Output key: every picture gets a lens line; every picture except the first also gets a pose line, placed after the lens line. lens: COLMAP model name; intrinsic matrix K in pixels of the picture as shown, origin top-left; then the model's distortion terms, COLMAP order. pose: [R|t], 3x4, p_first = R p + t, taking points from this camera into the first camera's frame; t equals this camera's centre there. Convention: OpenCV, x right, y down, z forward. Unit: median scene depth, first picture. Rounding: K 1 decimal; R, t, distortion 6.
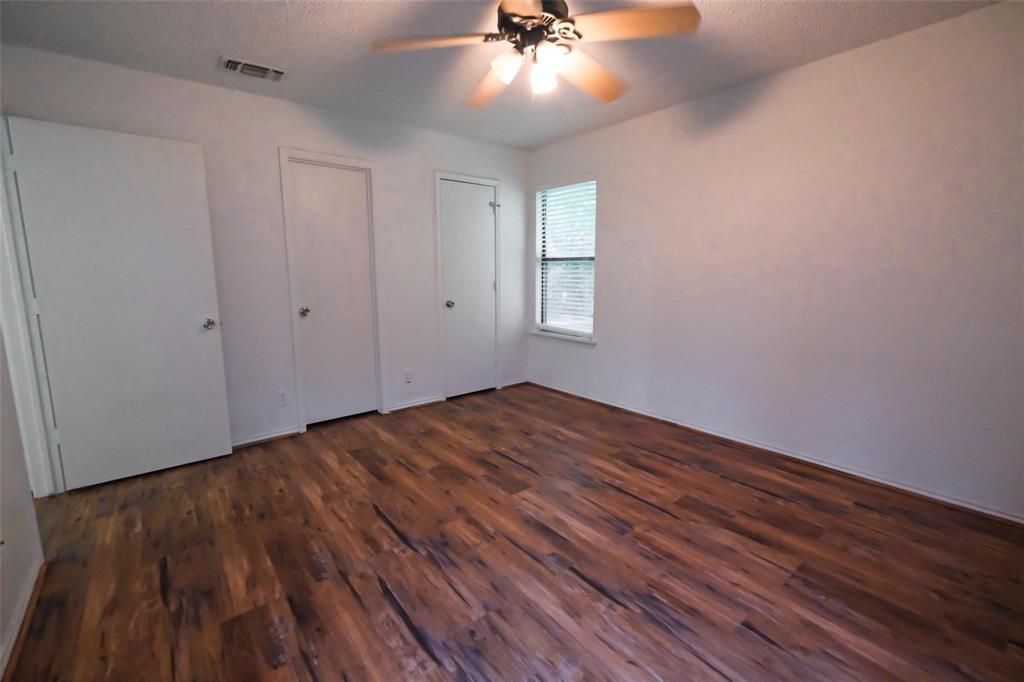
lens RADIAL K [[446.8, 0, 514.7], [0, 446.8, 336.7], [0, 0, 1]] dist [-0.005373, -0.000568]
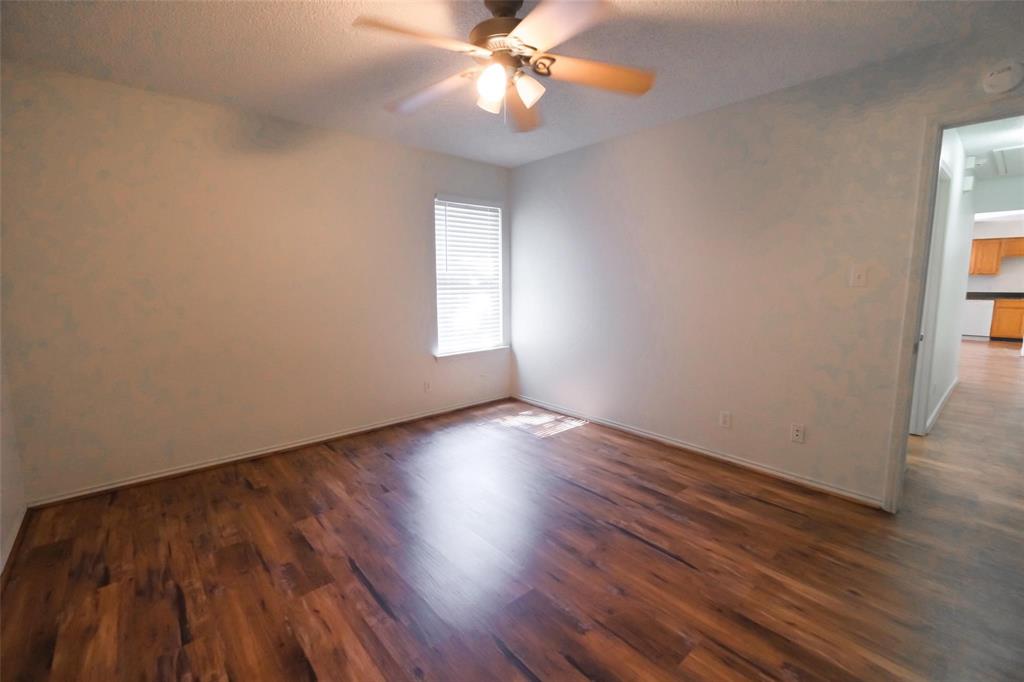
lens RADIAL K [[446.8, 0, 508.2], [0, 446.8, 340.4], [0, 0, 1]] dist [-0.005373, -0.000568]
pose [[-0.999770, 0.013642, -0.016535, 0.052533], [0.008346, 0.958208, 0.285952, -0.312497], [0.019745, 0.285748, -0.958101, 1.902746]]
